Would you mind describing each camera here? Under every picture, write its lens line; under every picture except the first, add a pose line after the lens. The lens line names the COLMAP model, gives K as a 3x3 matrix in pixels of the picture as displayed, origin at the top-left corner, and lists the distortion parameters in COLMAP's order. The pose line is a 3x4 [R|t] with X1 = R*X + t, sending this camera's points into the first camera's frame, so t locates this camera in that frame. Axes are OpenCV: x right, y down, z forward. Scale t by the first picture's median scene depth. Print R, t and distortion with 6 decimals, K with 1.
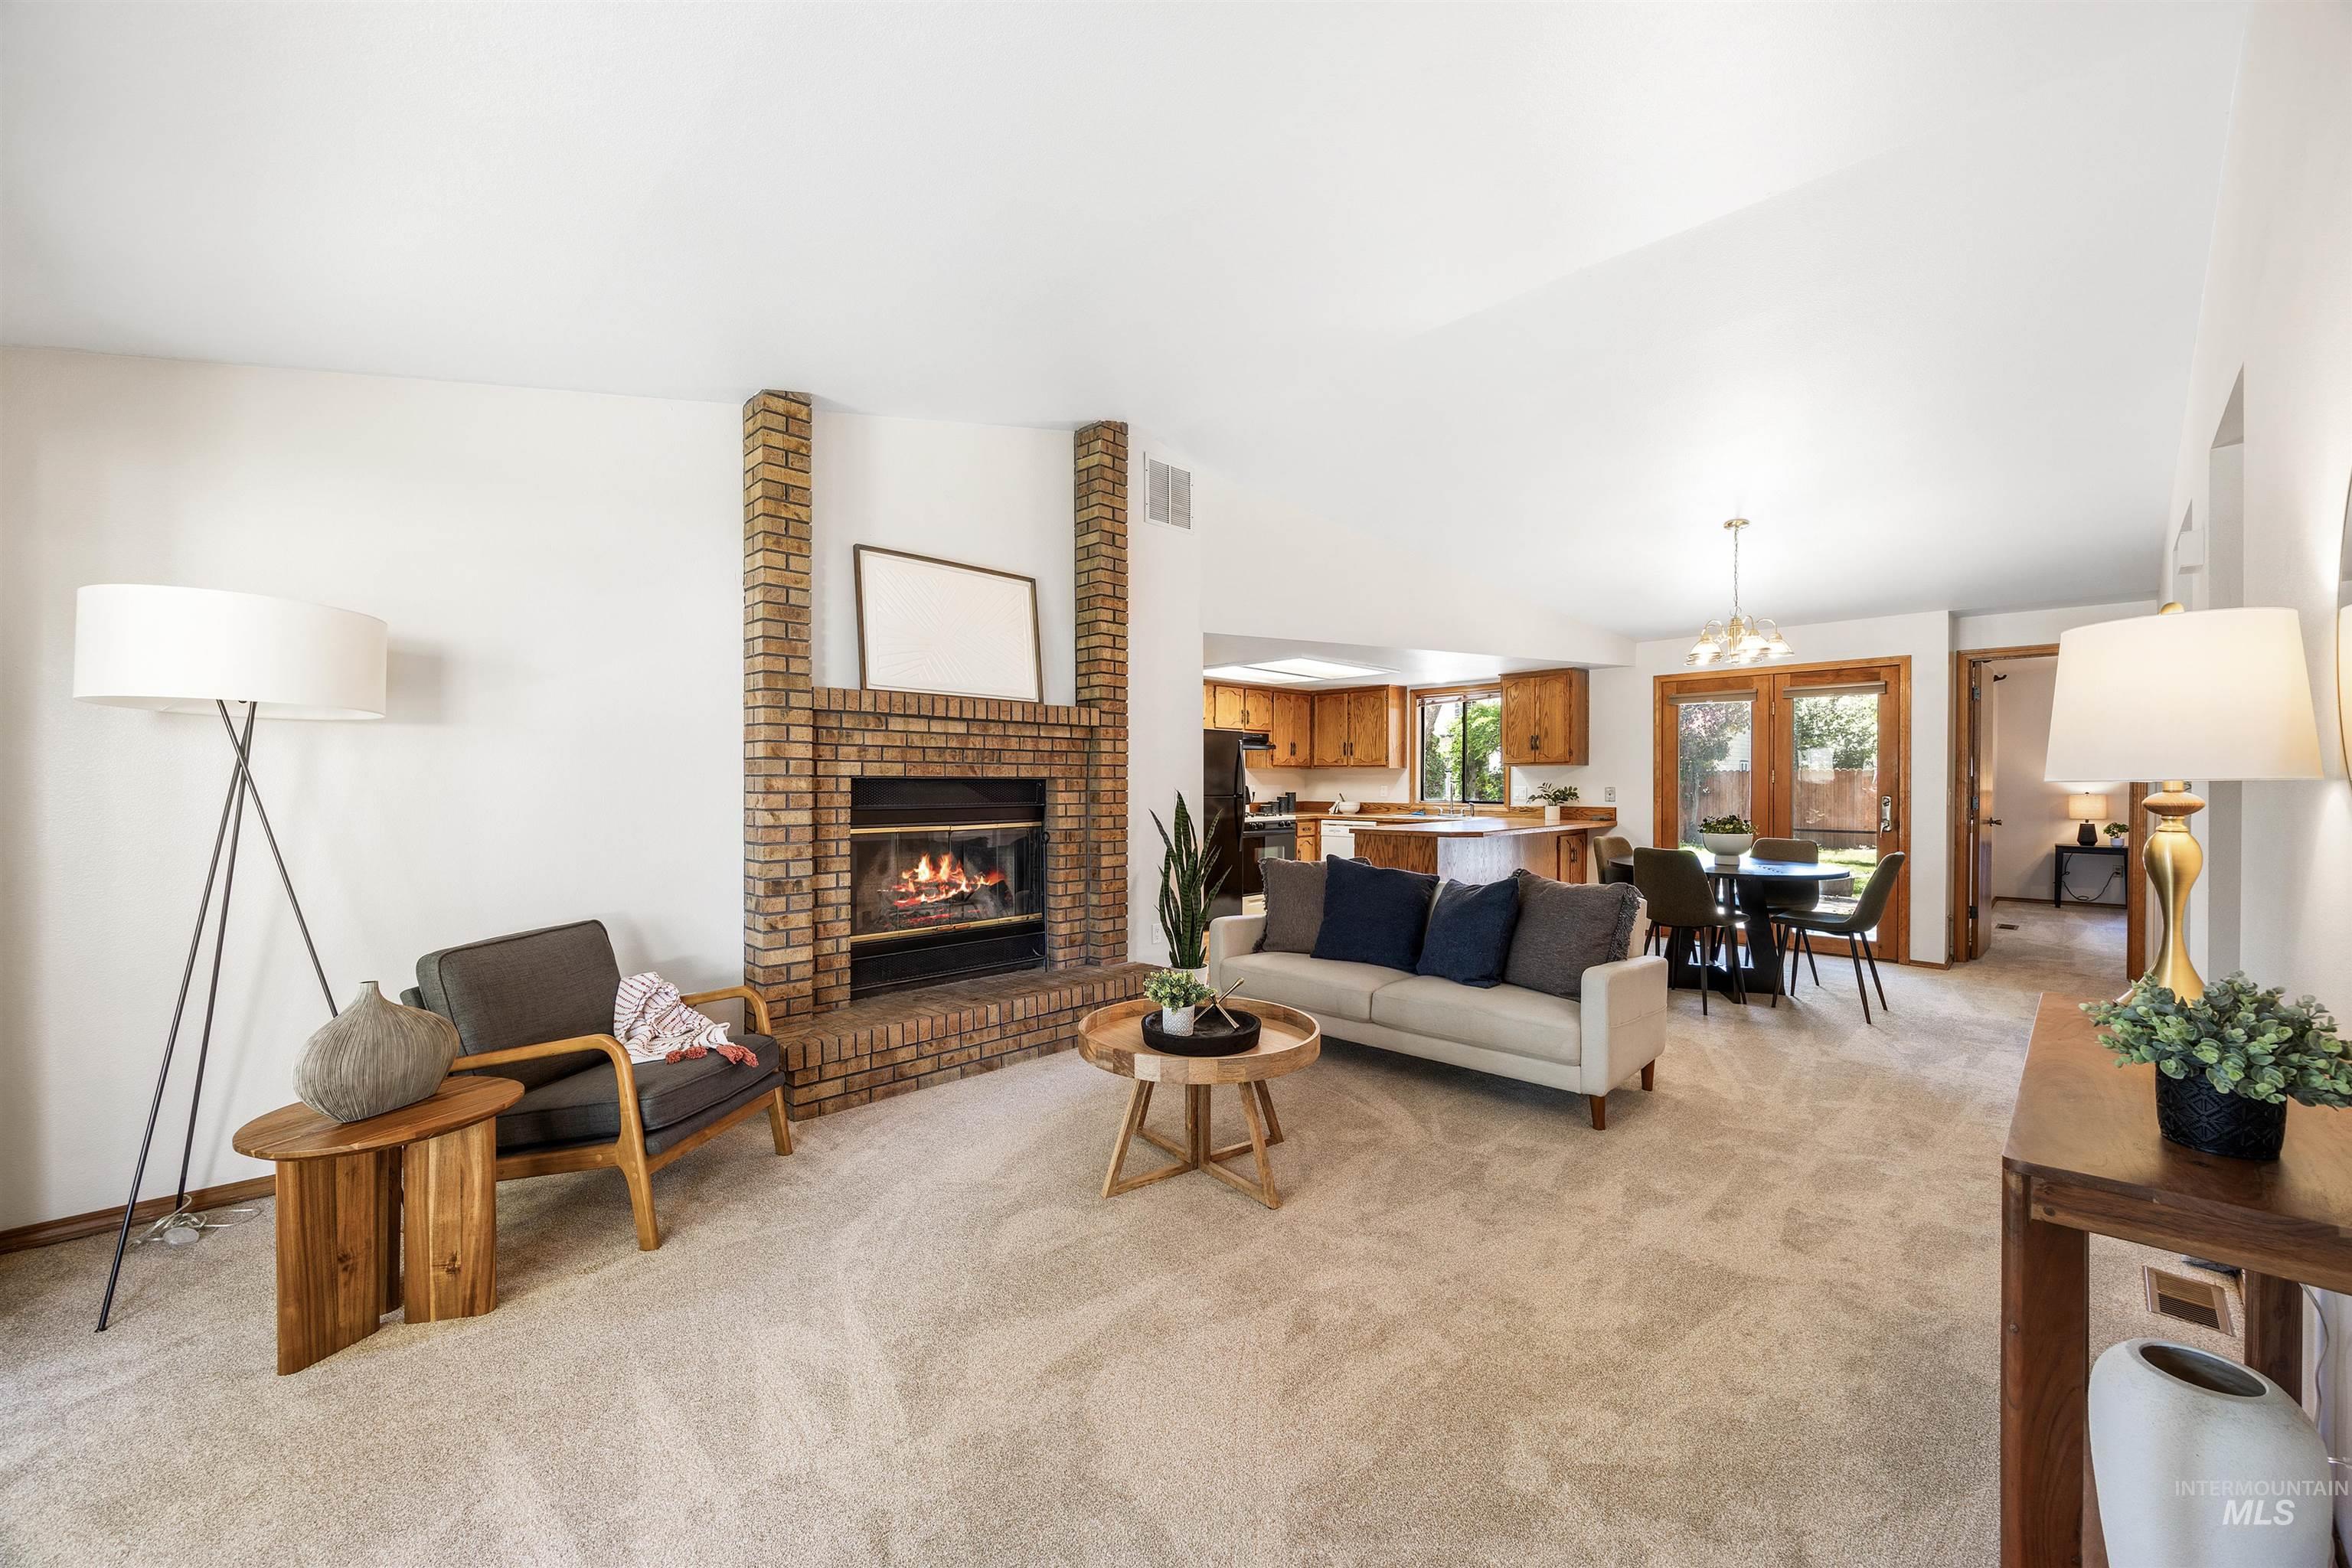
lens RADIAL K [[898.2, 0, 1170.7], [0, 898.2, 790.1], [0, 0, 1]] dist [-0.002811, 0.000195]
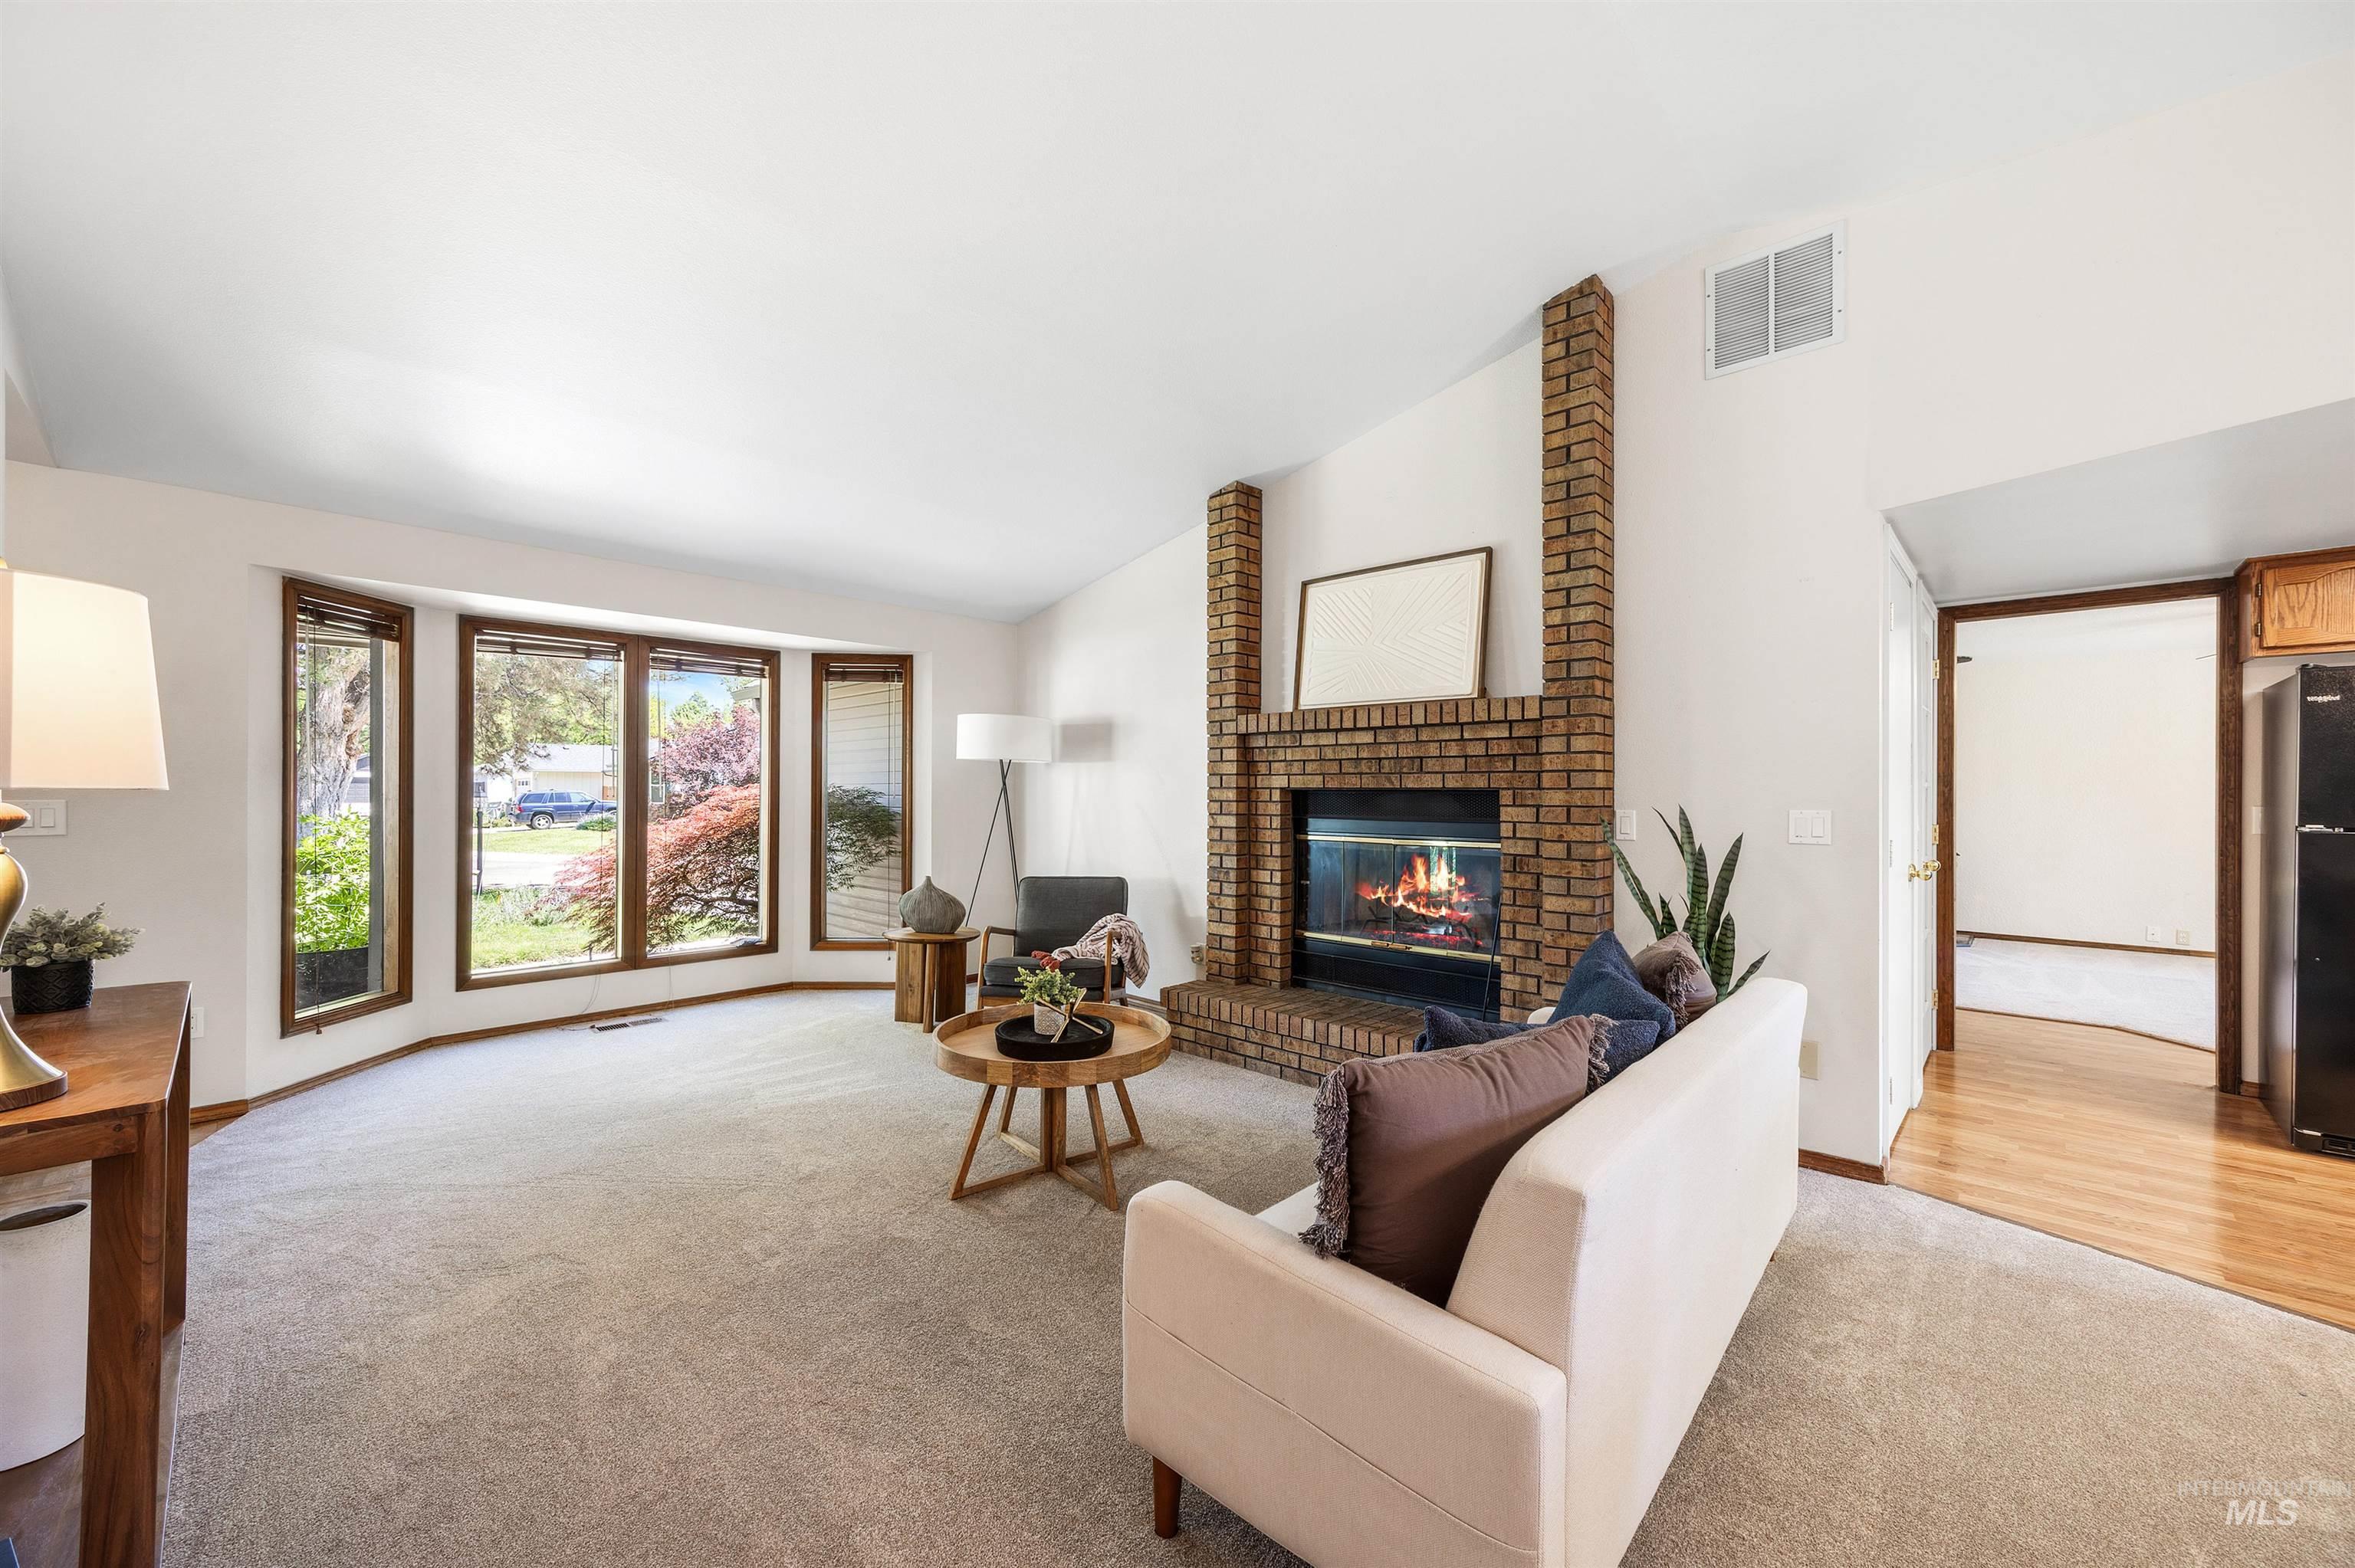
lens RADIAL K [[899.2, 0, 1172.2], [0, 899.2, 790.1], [0, 0, 1]] dist [-0.002811, 0.000195]
pose [[0.027400, -0.003923, -0.999617, 0.490431], [-0.013242, 0.999903, -0.004287, -0.003717], [0.999537, 0.013354, 0.027346, 0.513572]]
